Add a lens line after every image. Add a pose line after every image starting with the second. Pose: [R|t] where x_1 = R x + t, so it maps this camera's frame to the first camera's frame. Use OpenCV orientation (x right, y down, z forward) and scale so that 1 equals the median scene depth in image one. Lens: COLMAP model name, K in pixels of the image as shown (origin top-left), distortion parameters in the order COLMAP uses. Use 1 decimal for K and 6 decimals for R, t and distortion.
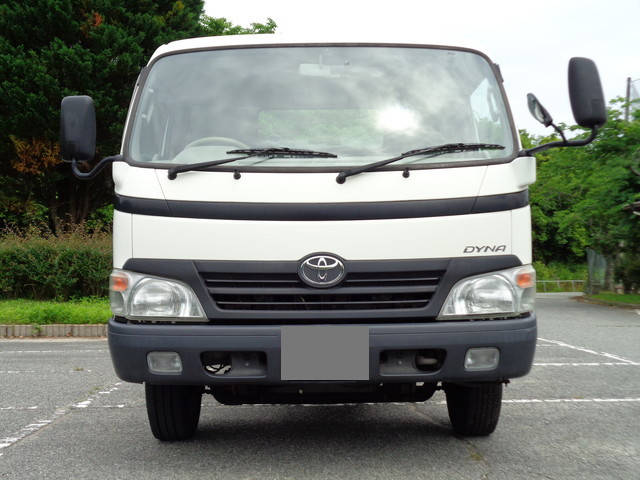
lens RADIAL K [[789.3, 0, 318.8], [0, 789.3, 237.7], [0, 0, 1]] dist [0.008634, 0.000000]
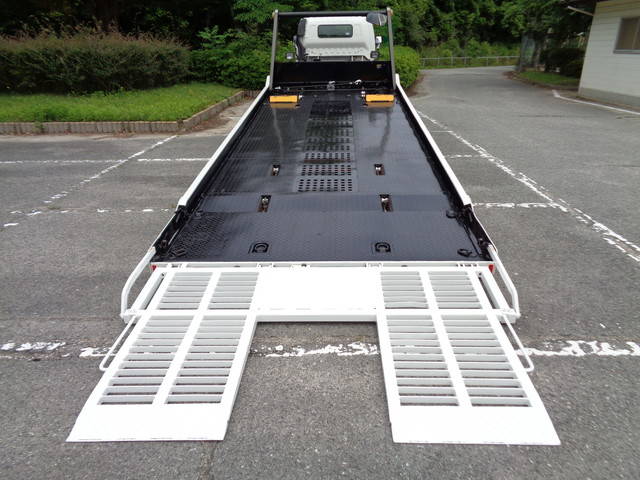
lens RADIAL K [[487.2, 0, 316.5], [0, 487.2, 244.6], [0, 0, 1]] dist [0.002782, 0.000562]
pose [[0.999128, 0.010539, -0.040408, 0.089618], [0.007249, 0.909171, 0.416360, -0.024907], [0.041126, -0.416289, 0.908302, 0.274921]]
